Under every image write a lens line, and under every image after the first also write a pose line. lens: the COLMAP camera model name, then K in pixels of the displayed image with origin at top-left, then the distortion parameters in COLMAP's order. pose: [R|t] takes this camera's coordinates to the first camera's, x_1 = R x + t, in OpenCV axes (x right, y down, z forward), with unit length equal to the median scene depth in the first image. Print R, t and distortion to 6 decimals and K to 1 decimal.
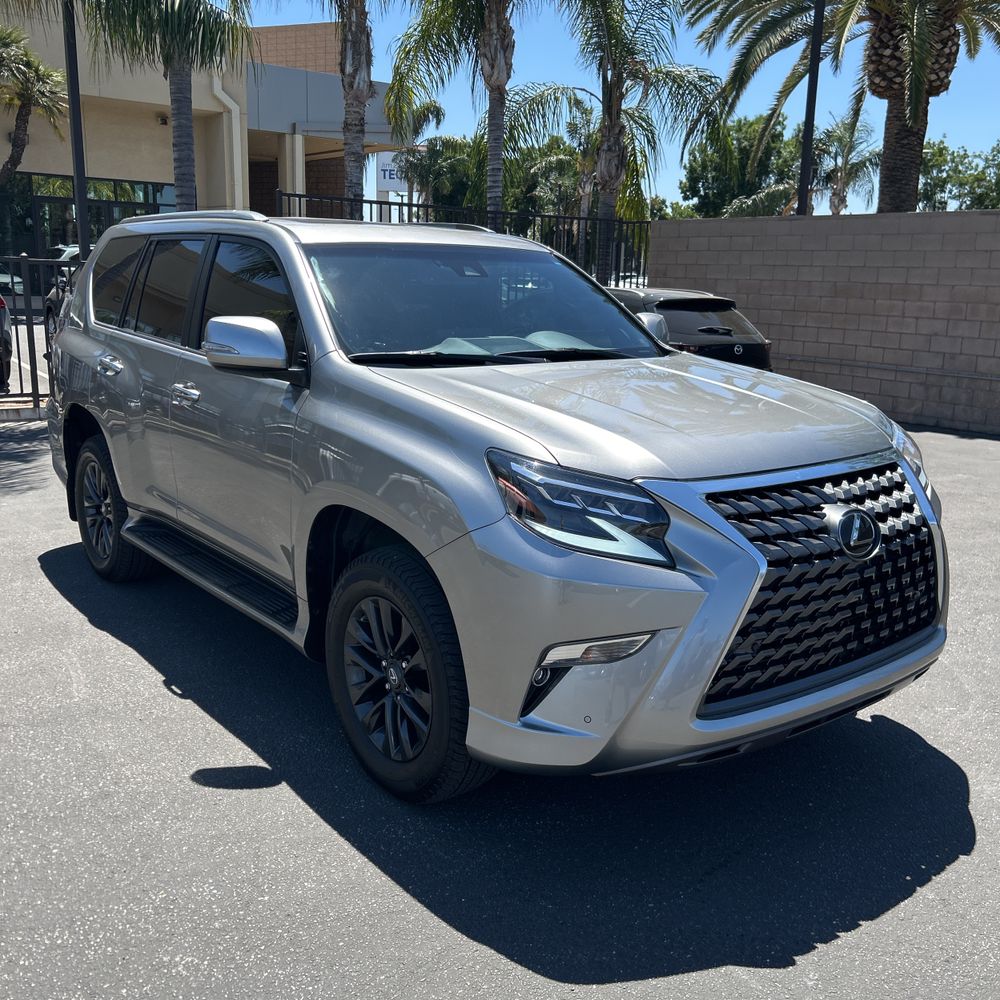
lens RADIAL K [[1034.8, 0, 505.1], [0, 1034.8, 498.6], [0, 0, 1]] dist [0.016534, -0.001129]
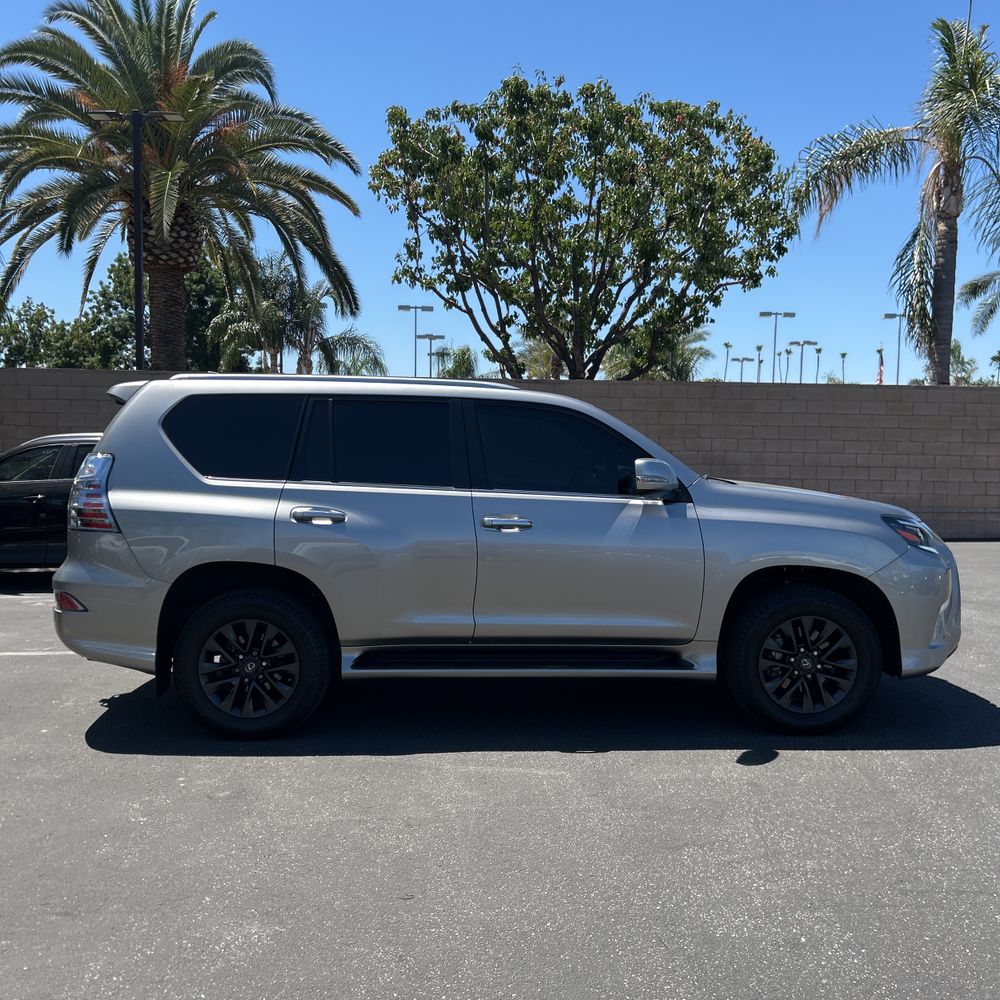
lens RADIAL K [[1034.8, 0, 505.1], [0, 1034.8, 498.6], [0, 0, 1]] dist [0.016534, -0.001129]
pose [[0.574355, -0.064562, 0.816056, -0.773850], [0.174124, 0.983707, -0.044726, -0.045451], [-0.799873, 0.167784, 0.576239, 0.165589]]
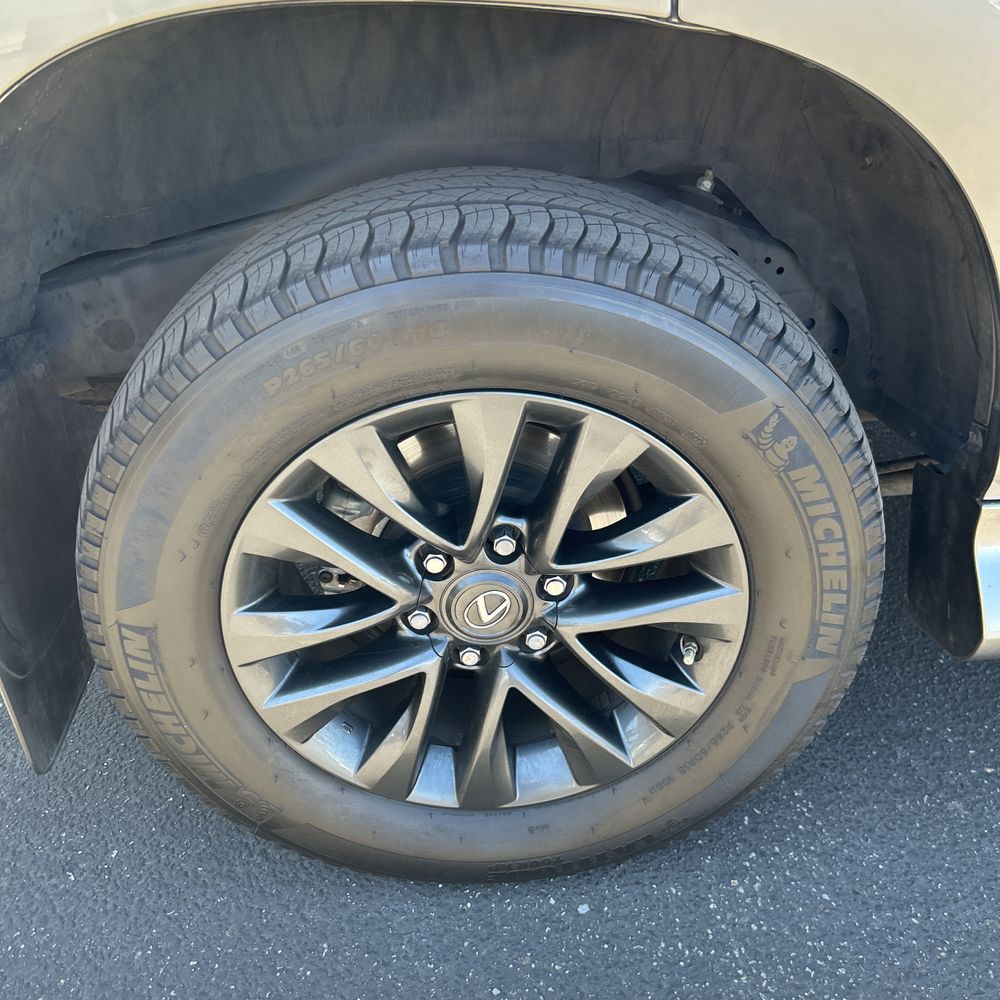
lens RADIAL K [[1034.8, 0, 505.1], [0, 1034.8, 498.6], [0, 0, 1]] dist [0.016534, -0.001129]
pose [[0.562733, -0.462824, 0.684928, -0.379827], [0.214265, 0.881917, 0.419896, -0.064670], [-0.798387, -0.089534, 0.595451, 0.661811]]
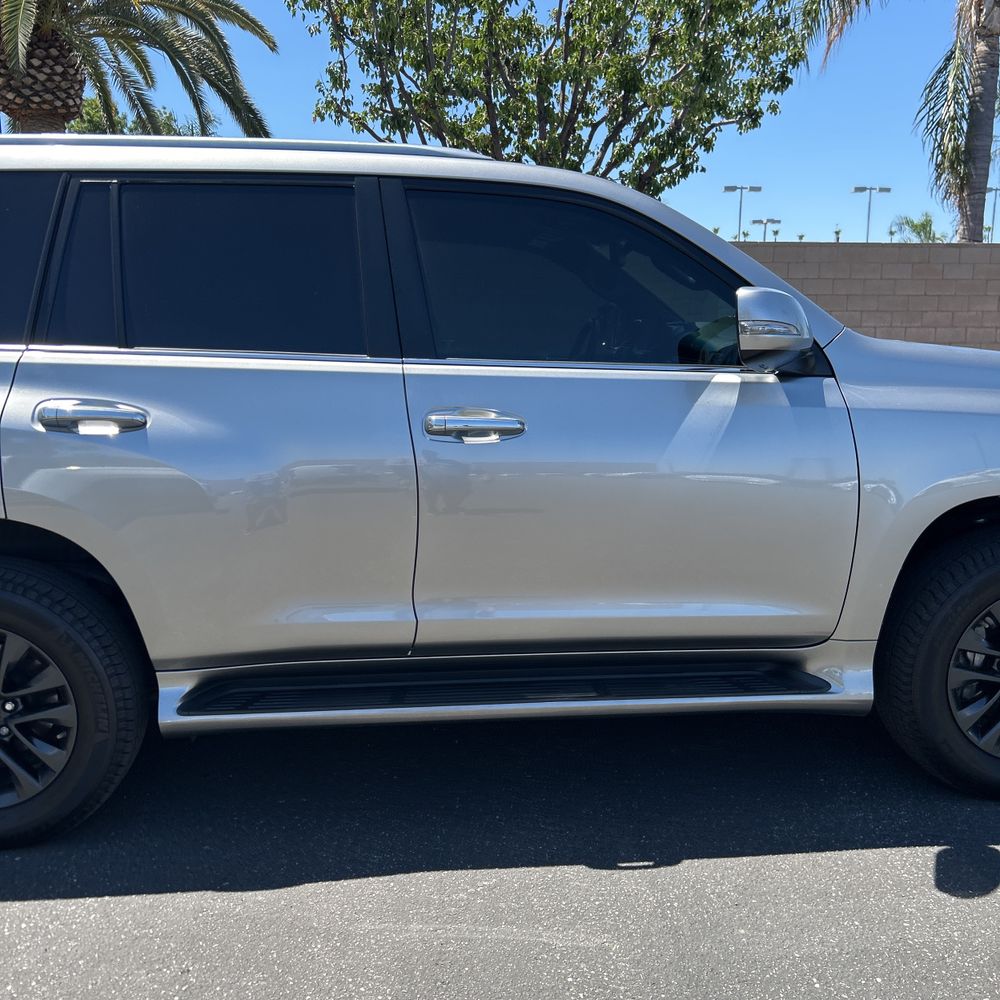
lens RADIAL K [[1026.7, 0, 487.8], [0, 1026.7, 504.7], [0, 0, 1]] dist [0.012063, 0.005827]
pose [[0.548782, -0.165861, 0.819346, -0.483288], [0.193547, 0.978698, 0.068485, -0.056910], [-0.813251, 0.120998, 0.569194, 0.377328]]
